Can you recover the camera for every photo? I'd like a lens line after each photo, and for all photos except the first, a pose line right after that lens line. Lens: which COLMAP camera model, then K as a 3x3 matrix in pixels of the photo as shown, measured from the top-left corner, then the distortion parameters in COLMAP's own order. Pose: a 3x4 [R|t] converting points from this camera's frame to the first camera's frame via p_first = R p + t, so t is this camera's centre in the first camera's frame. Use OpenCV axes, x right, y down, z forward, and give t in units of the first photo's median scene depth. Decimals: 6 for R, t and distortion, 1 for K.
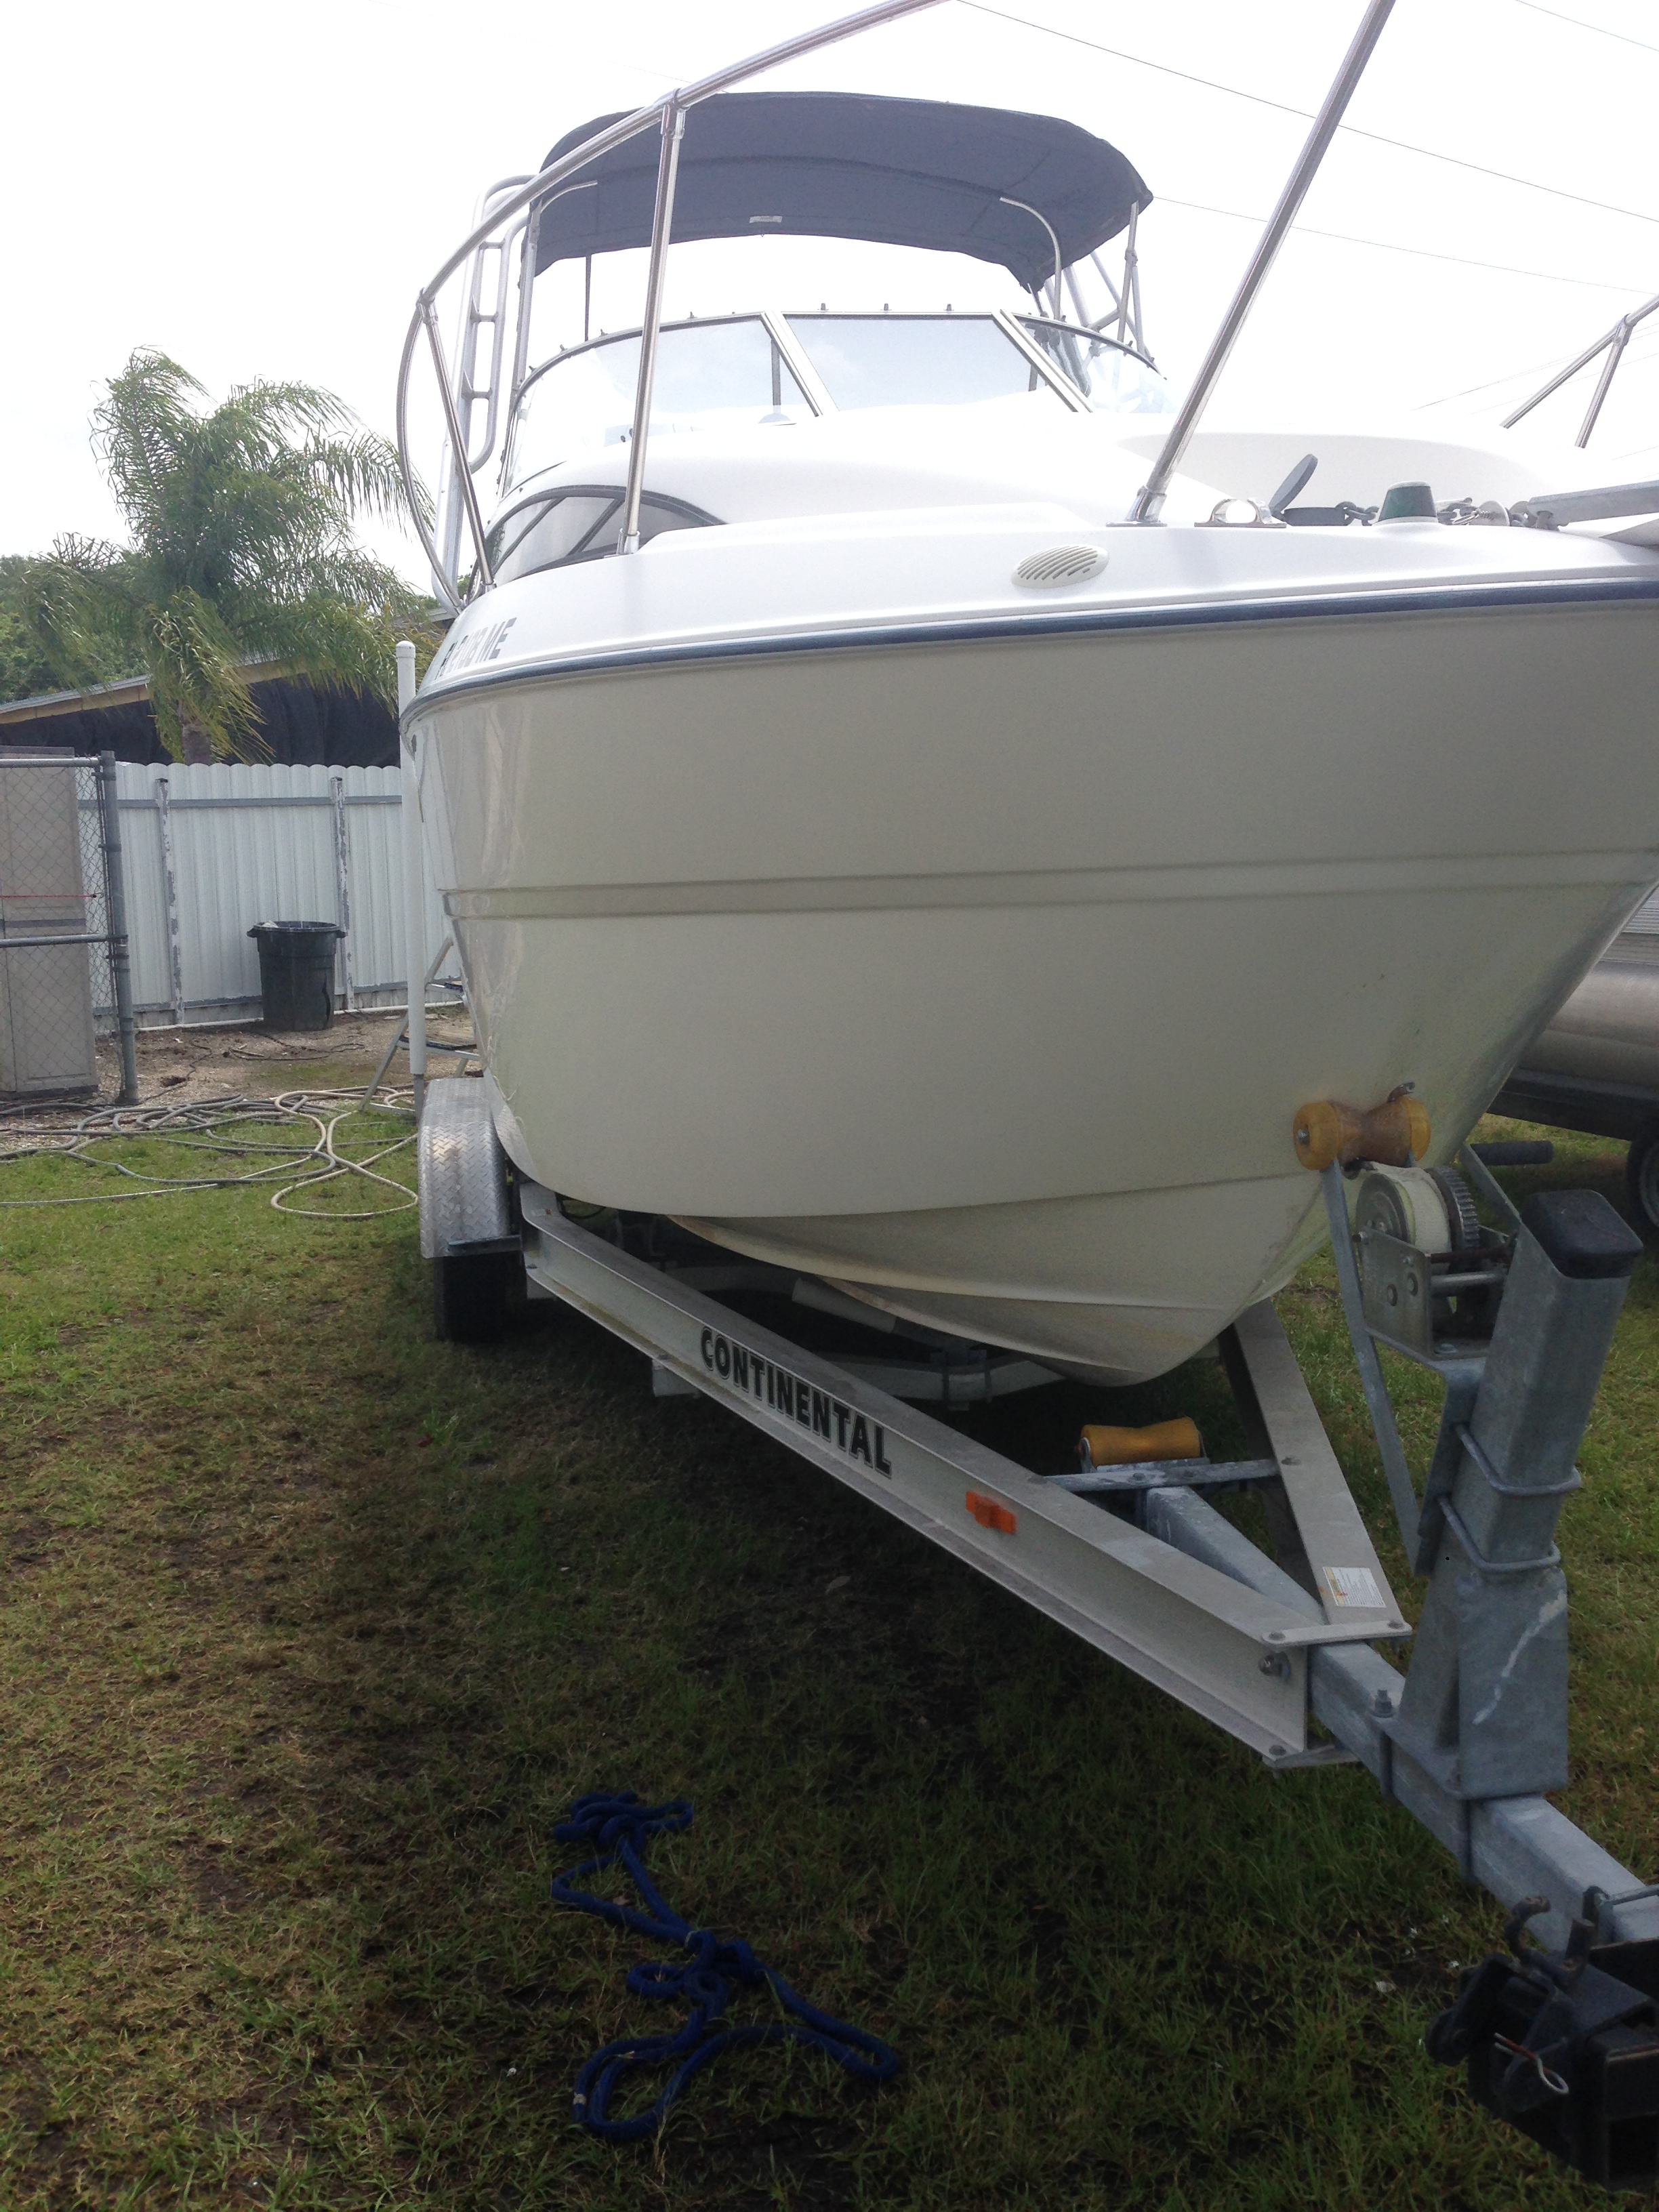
lens RADIAL K [[2122.5, 0, 829.8], [0, 2122.5, 1007.5], [0, 0, 1]] dist [0.082401, -0.168467]
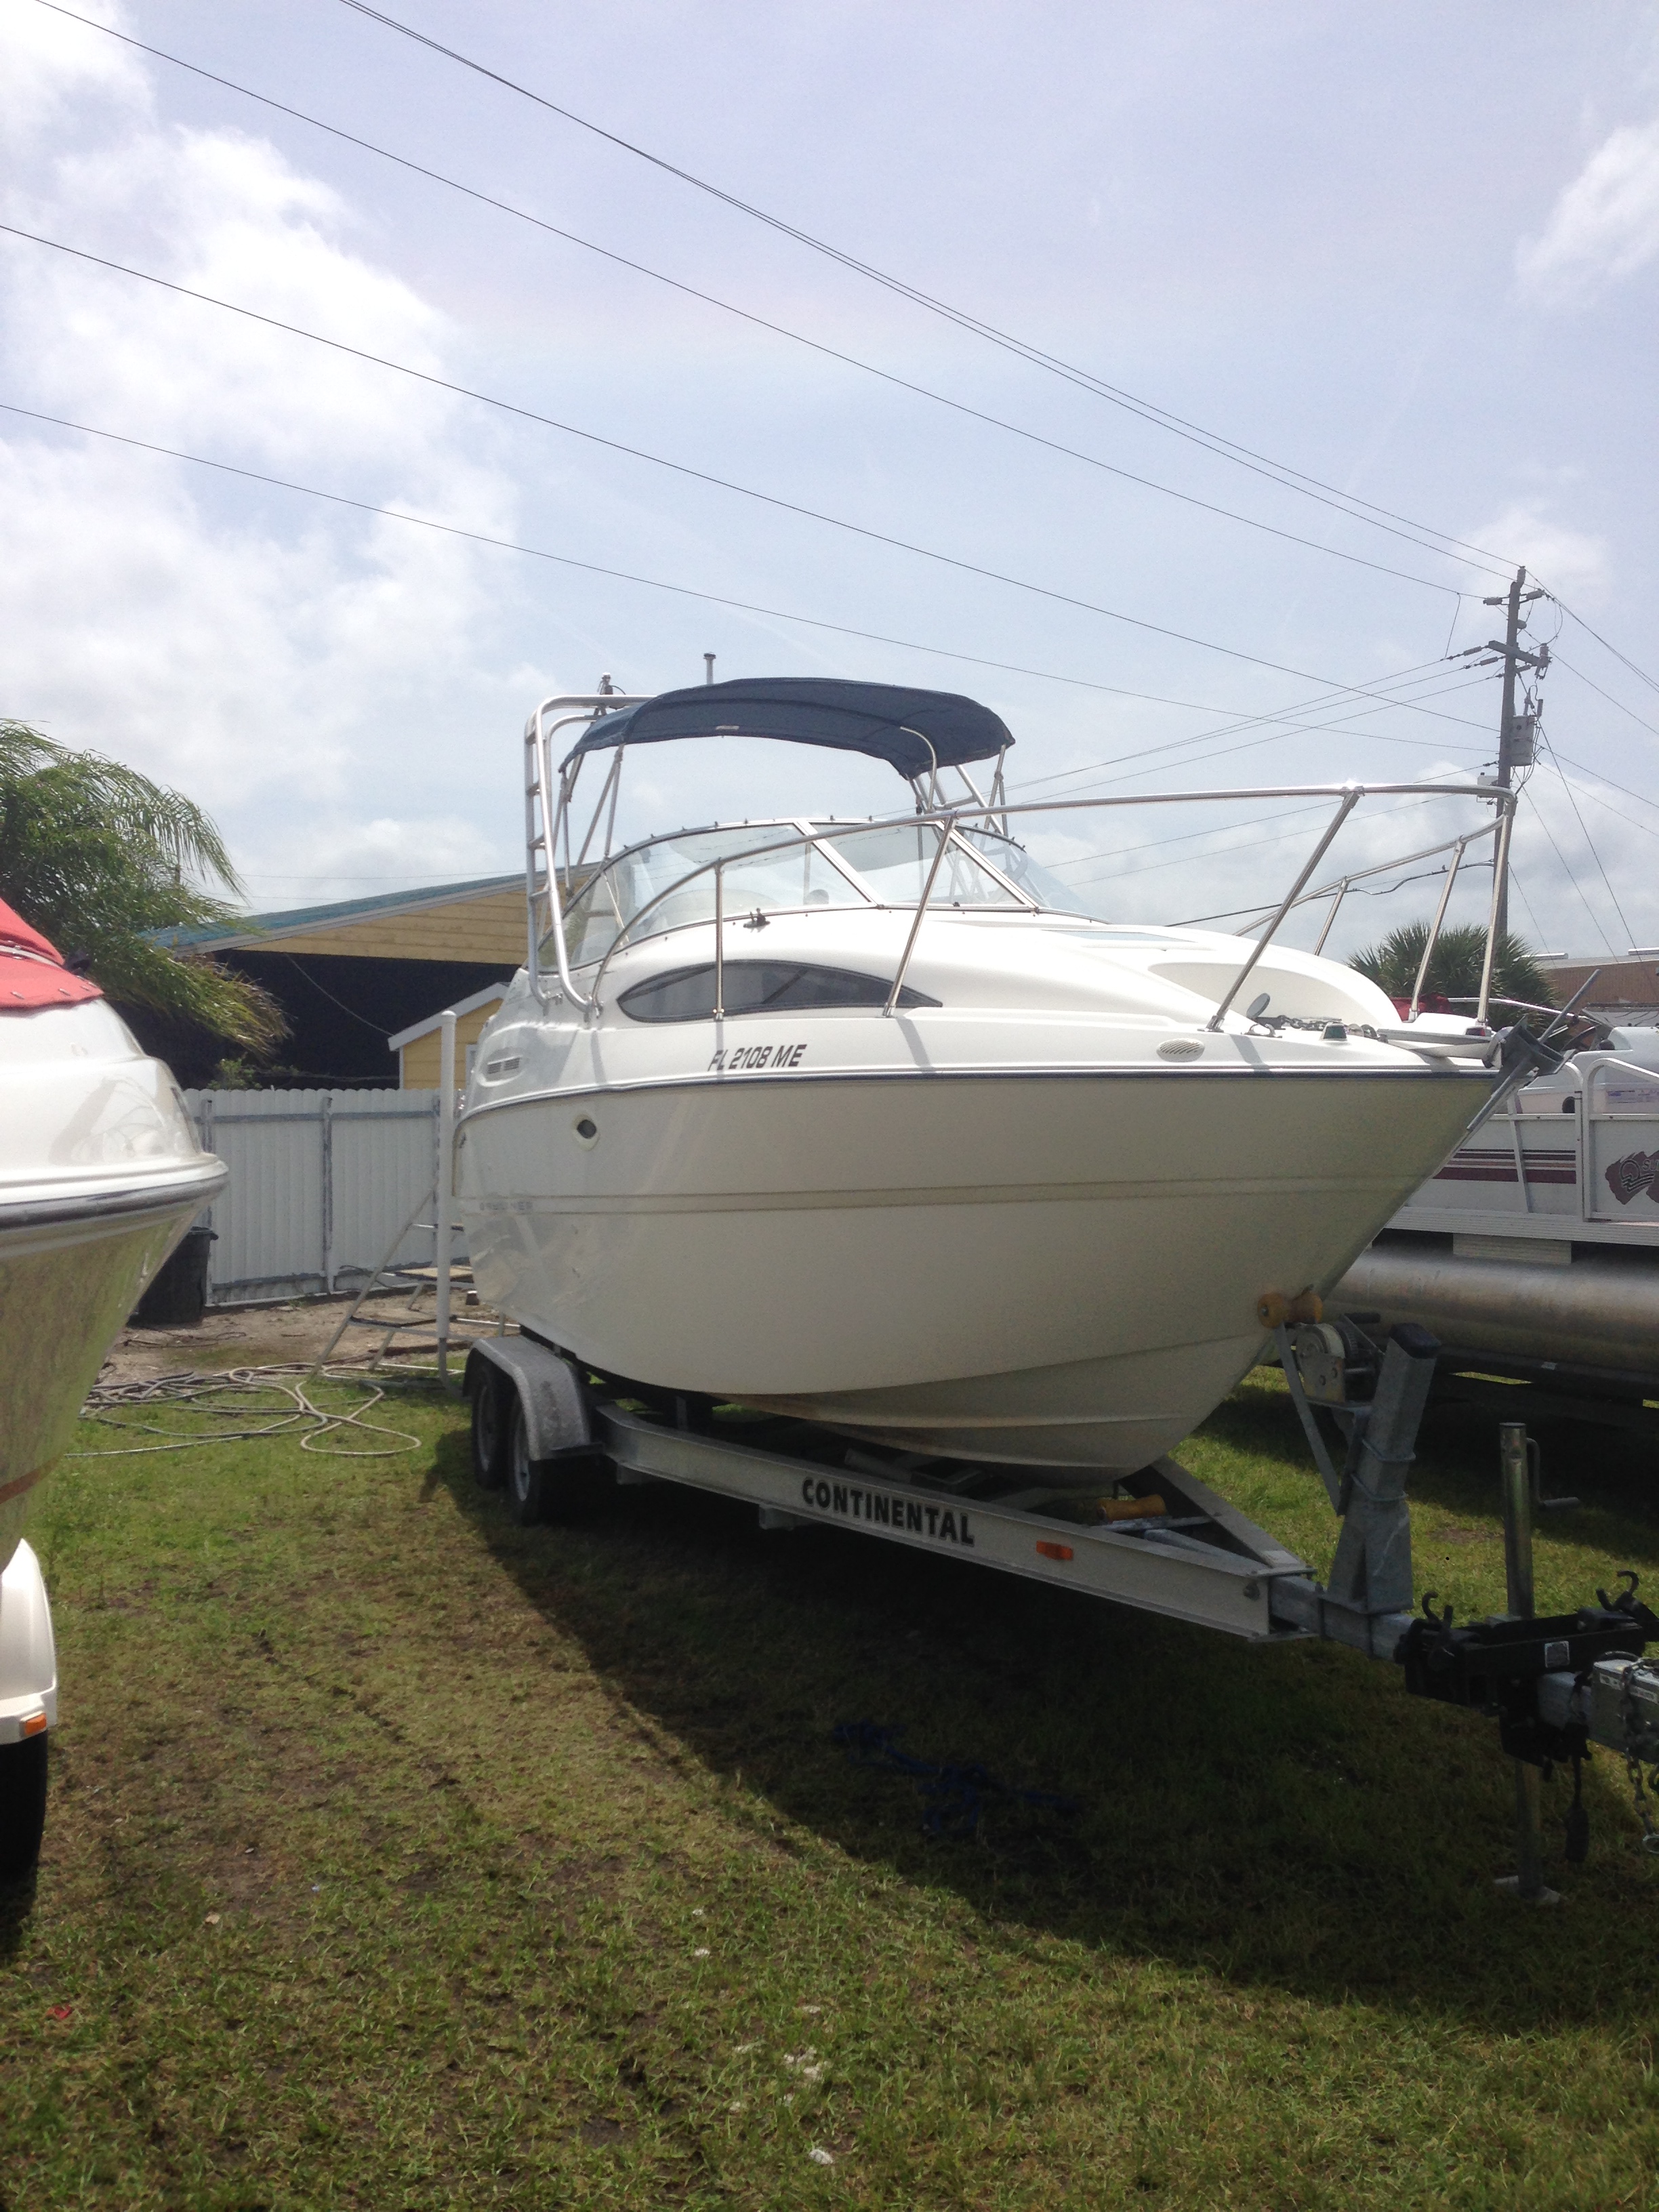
lens RADIAL K [[2122.5, 0, 829.8], [0, 2122.5, 1007.5], [0, 0, 1]] dist [0.082401, -0.168467]
pose [[0.983338, 0.008983, 0.181566, -0.380548], [0.016856, 0.989970, -0.140271, 0.034596], [-0.181005, 0.140994, 0.973323, -0.649875]]
